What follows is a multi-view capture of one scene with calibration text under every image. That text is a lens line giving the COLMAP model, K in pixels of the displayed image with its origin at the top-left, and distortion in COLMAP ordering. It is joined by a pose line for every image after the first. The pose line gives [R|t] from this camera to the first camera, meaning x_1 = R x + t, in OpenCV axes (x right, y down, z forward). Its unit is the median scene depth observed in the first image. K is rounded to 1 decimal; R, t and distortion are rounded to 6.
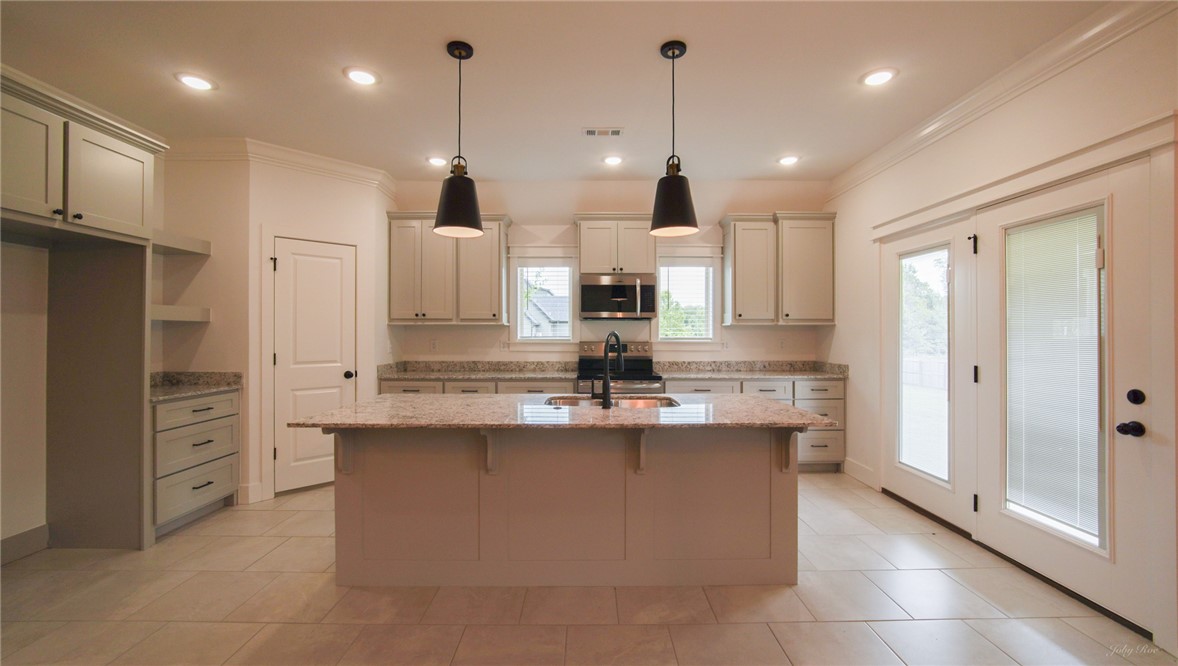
lens RADIAL K [[473.0, 0, 590.7], [0, 473.0, 330.9], [0, 0, 1]] dist [-0.020197, 0.002795]
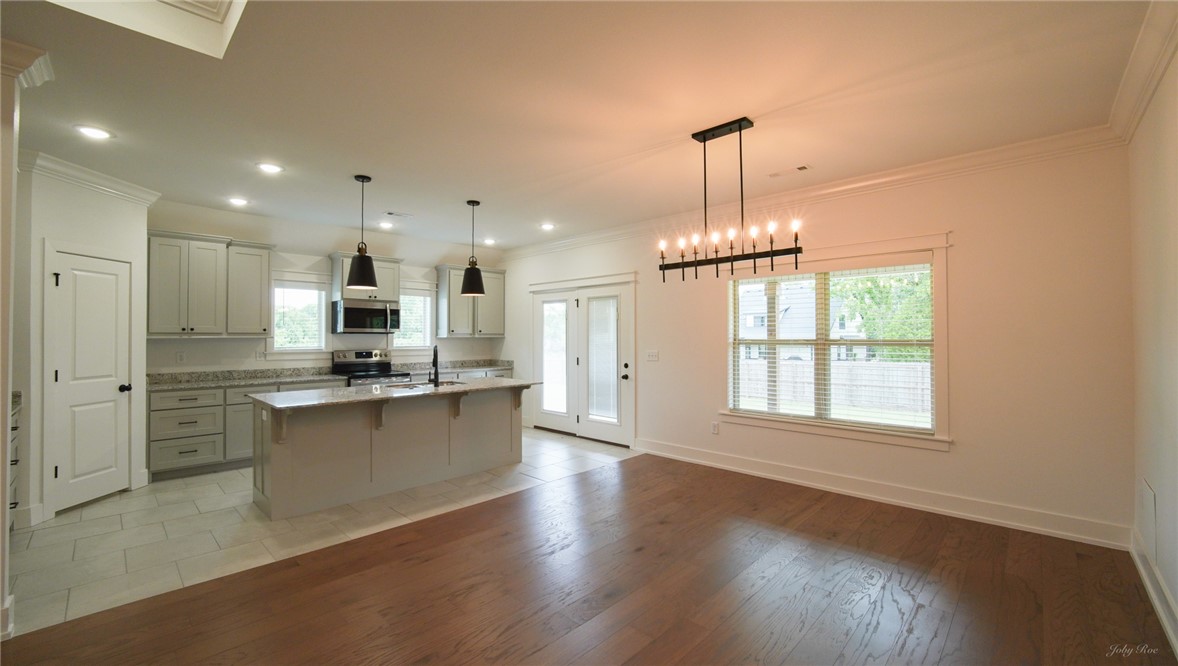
lens RADIAL K [[473.0, 0, 588.4], [0, 473.0, 331.1], [0, 0, 1]] dist [-0.020197, 0.002795]
pose [[0.699242, 0.005443, 0.714864, -0.542452], [-0.000477, 0.999974, -0.007148, -0.025485], [-0.714884, 0.004657, 0.699227, -0.443918]]
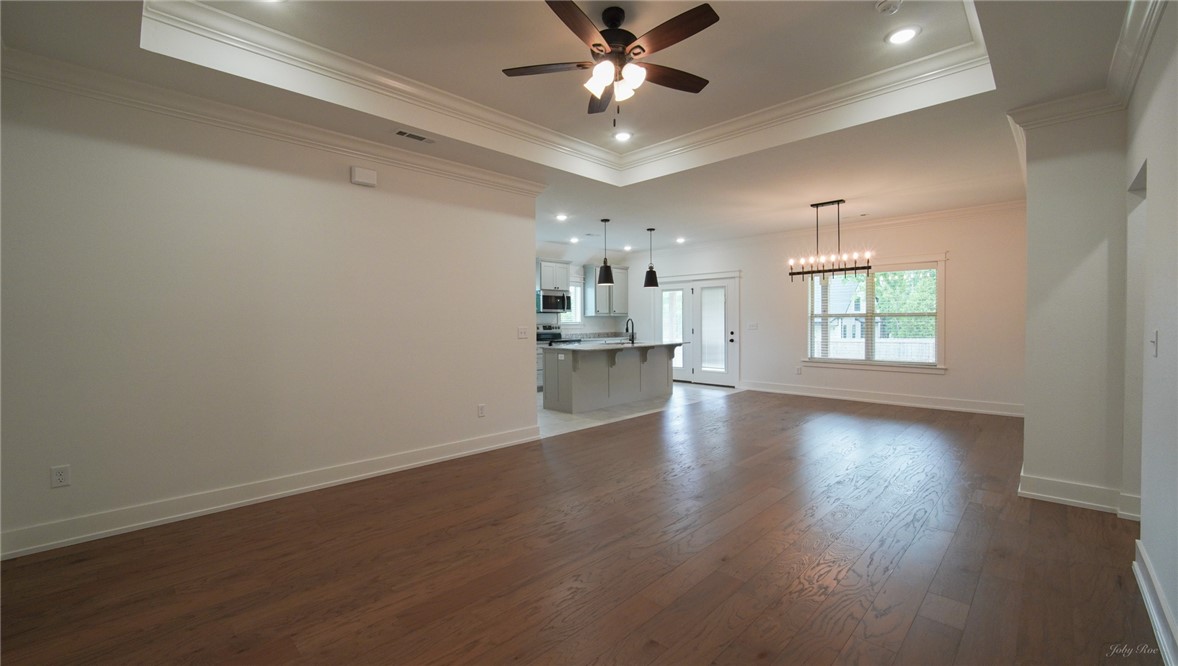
lens RADIAL K [[473.0, 0, 588.8], [0, 473.0, 331.6], [0, 0, 1]] dist [-0.020197, 0.002795]
pose [[0.713143, -0.023282, 0.700632, -1.430407], [0.005540, 0.999604, 0.027578, 0.000408], [-0.700996, -0.015786, 0.712990, -0.600738]]
